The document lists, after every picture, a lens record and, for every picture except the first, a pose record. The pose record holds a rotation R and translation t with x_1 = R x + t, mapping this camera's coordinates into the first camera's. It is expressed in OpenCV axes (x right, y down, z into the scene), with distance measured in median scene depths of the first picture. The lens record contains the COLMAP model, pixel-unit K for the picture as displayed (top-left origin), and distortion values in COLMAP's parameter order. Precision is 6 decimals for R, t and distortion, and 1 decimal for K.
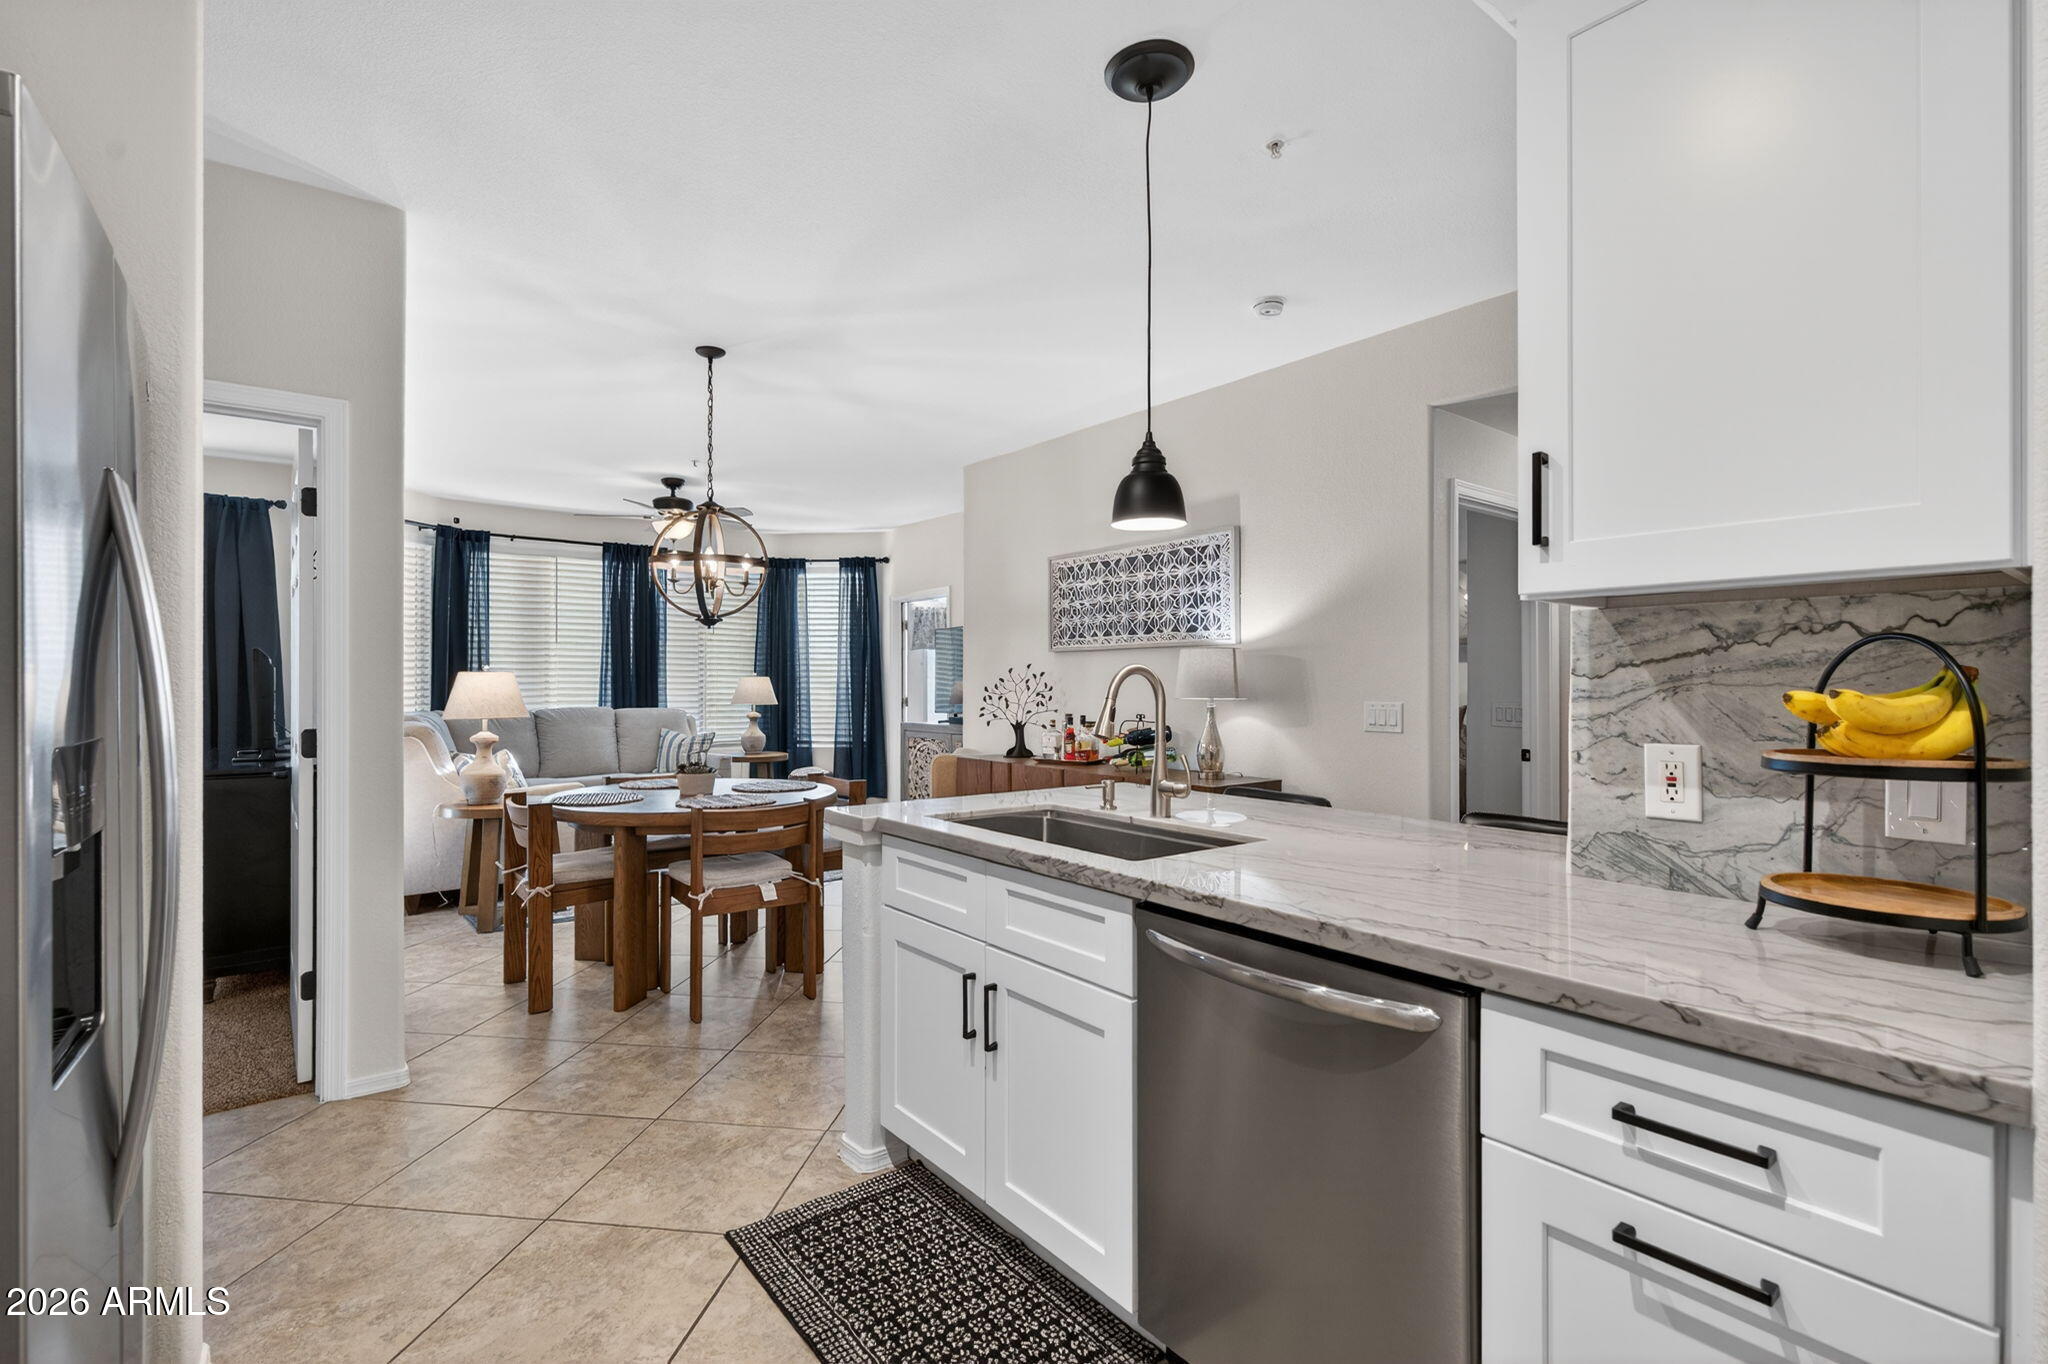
lens RADIAL K [[942.4, 0, 1004.0], [0, 942.4, 677.4], [0, 0, 1]] dist [0.003342, 0.000483]
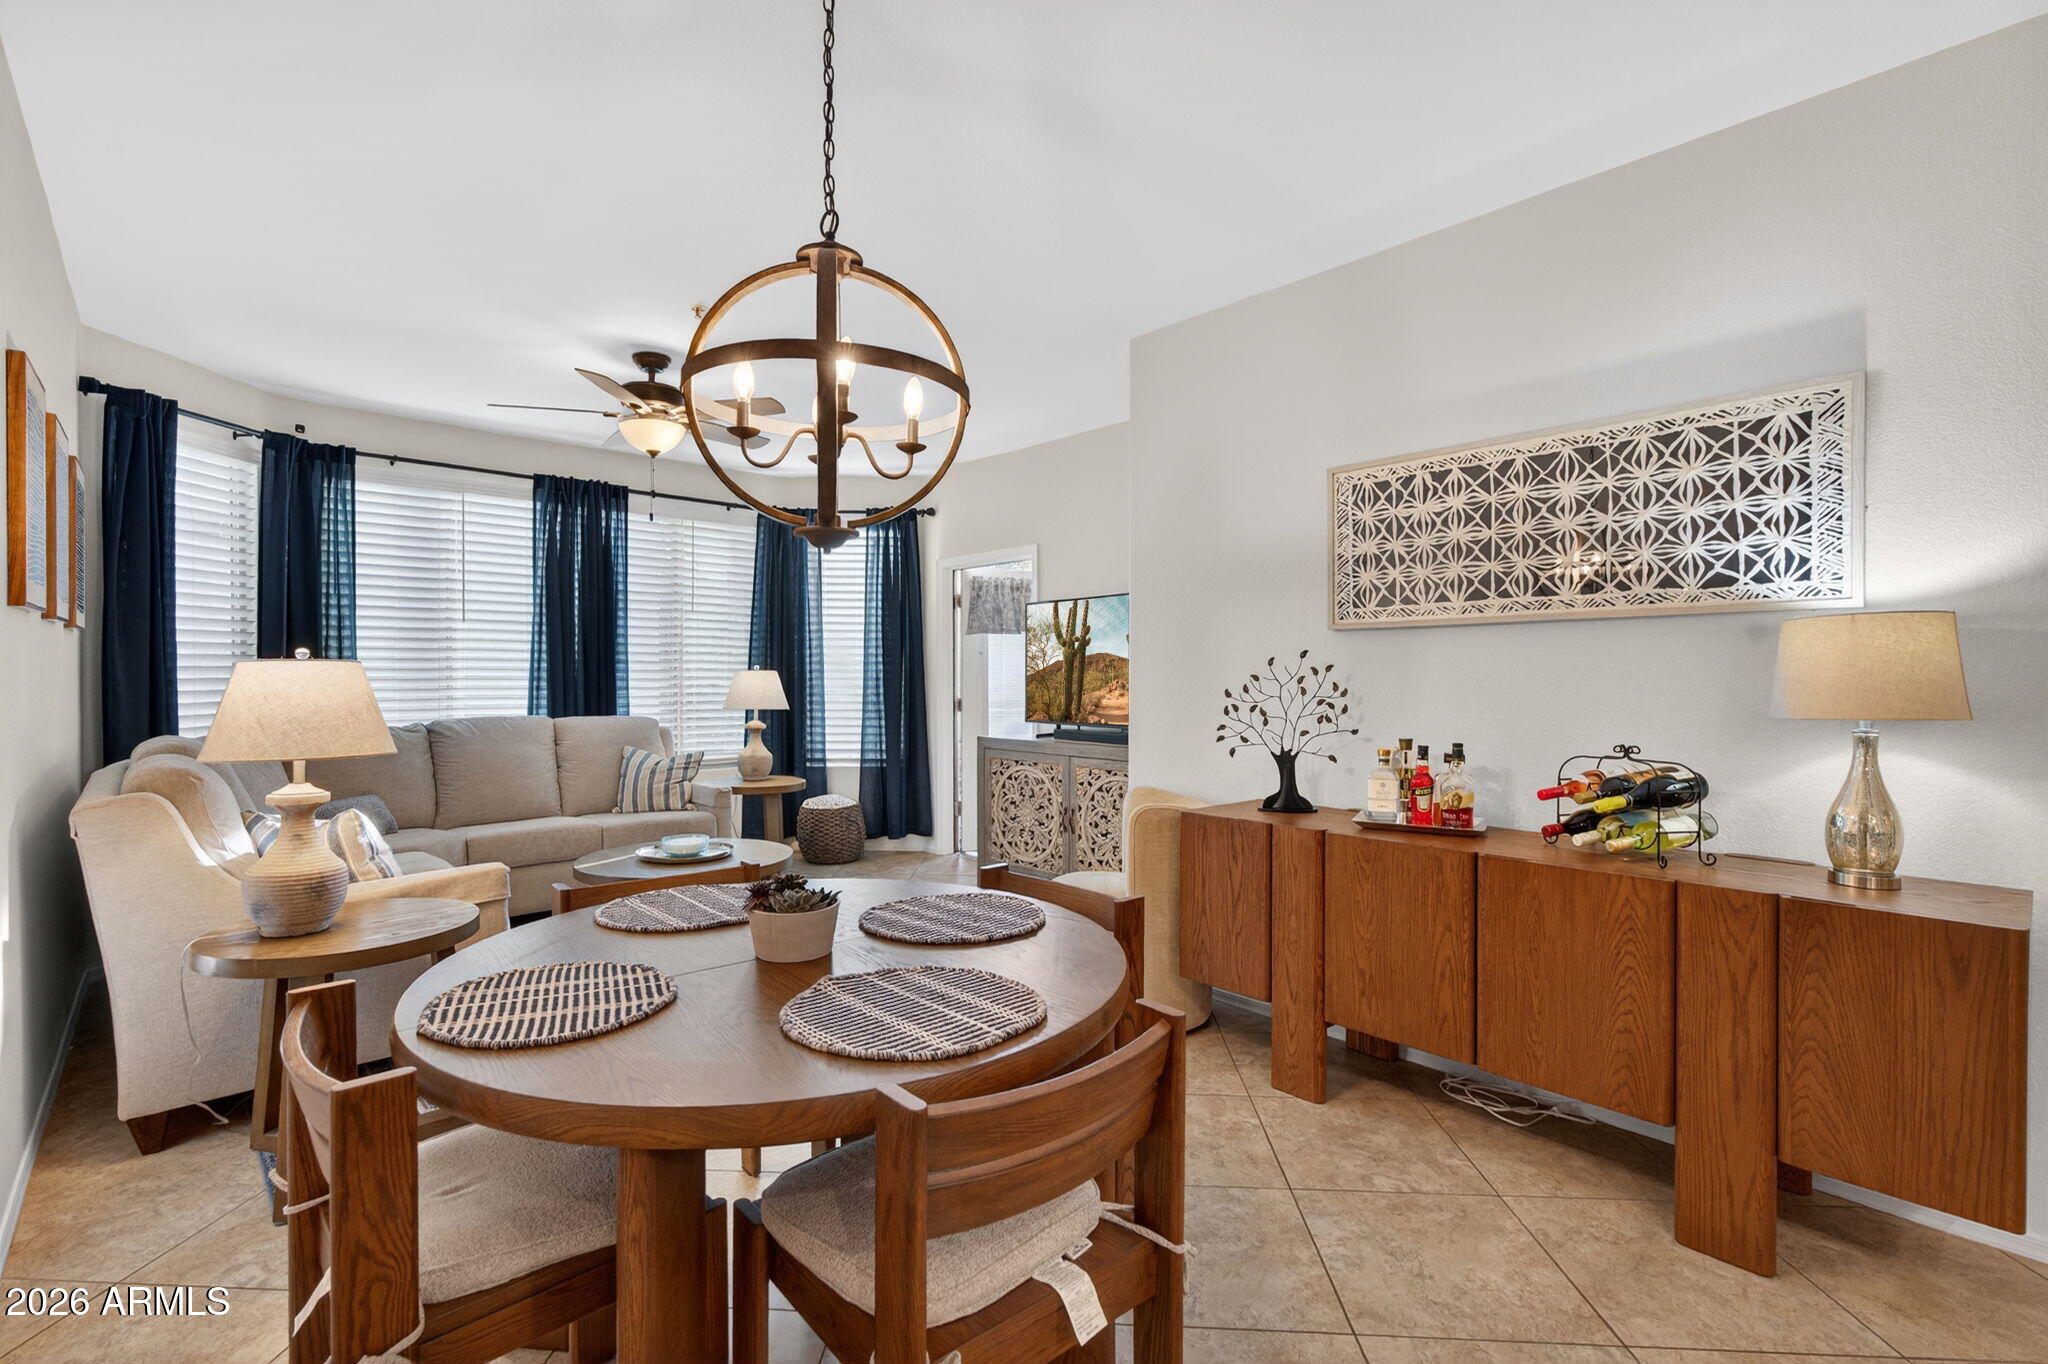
lens RADIAL K [[930.1, 0, 1010.9], [0, 930.1, 684.6], [0, 0, 1]] dist [-0.003148, -0.000413]
pose [[0.996855, -0.000437, 0.079245, -0.174427], [-0.000772, 0.999884, 0.015218, -0.001504], [-0.079242, -0.015232, 0.996739, 0.390584]]
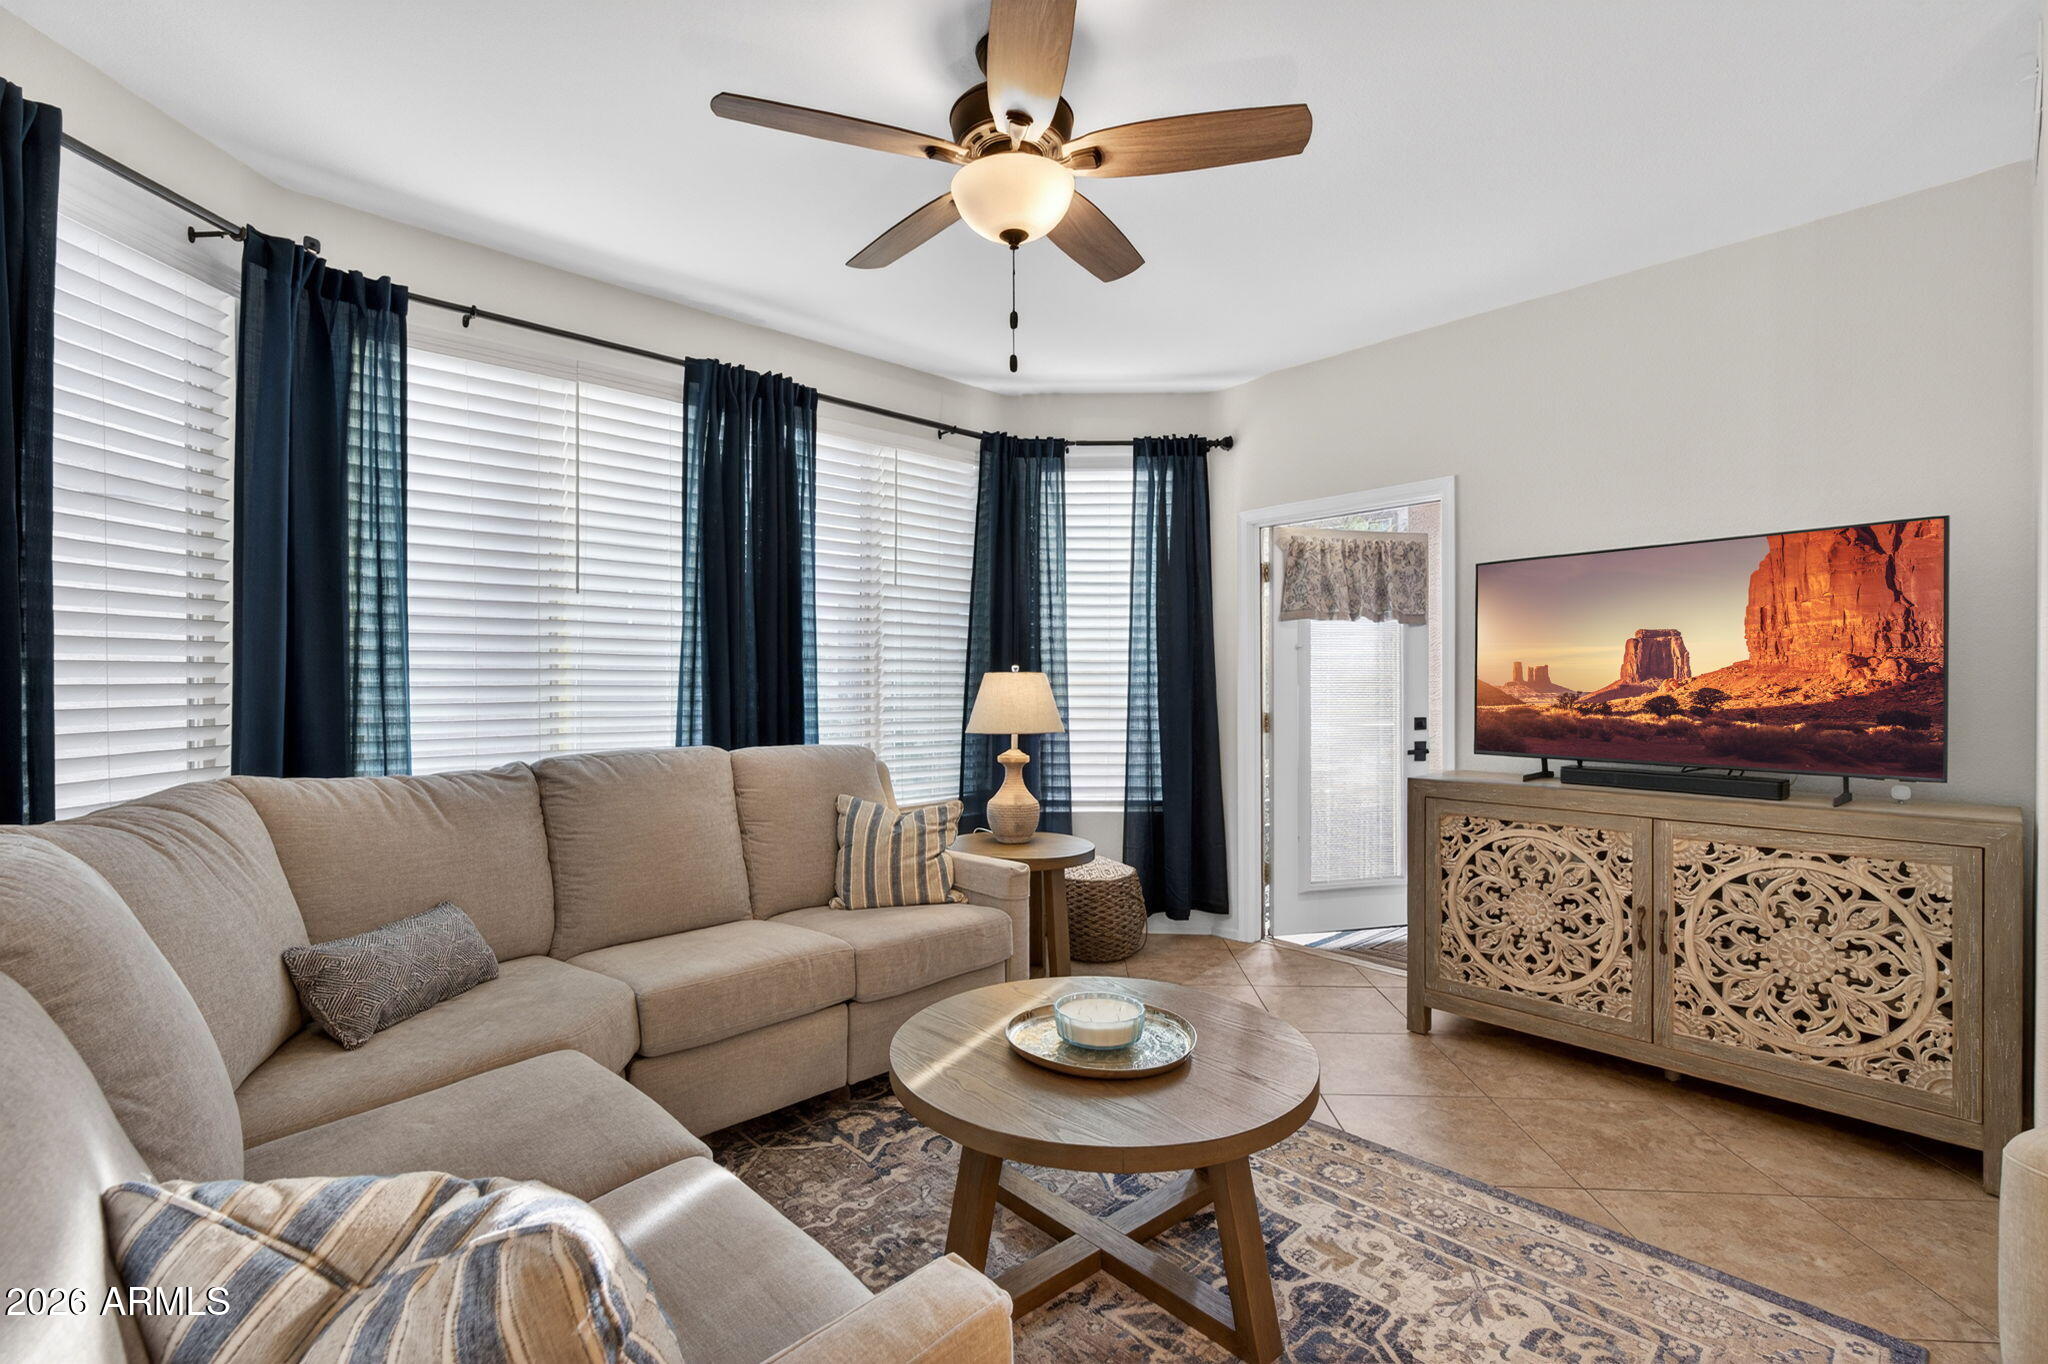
lens RADIAL K [[921.4, 0, 1017.1], [0, 921.4, 685.7], [0, 0, 1]] dist [0.002698, 0.000338]
pose [[0.996773, -0.001906, 0.080255, -0.401365], [0.001279, 0.999968, 0.007868, 0.002545], [-0.080267, -0.007740, 0.996743, 0.739768]]
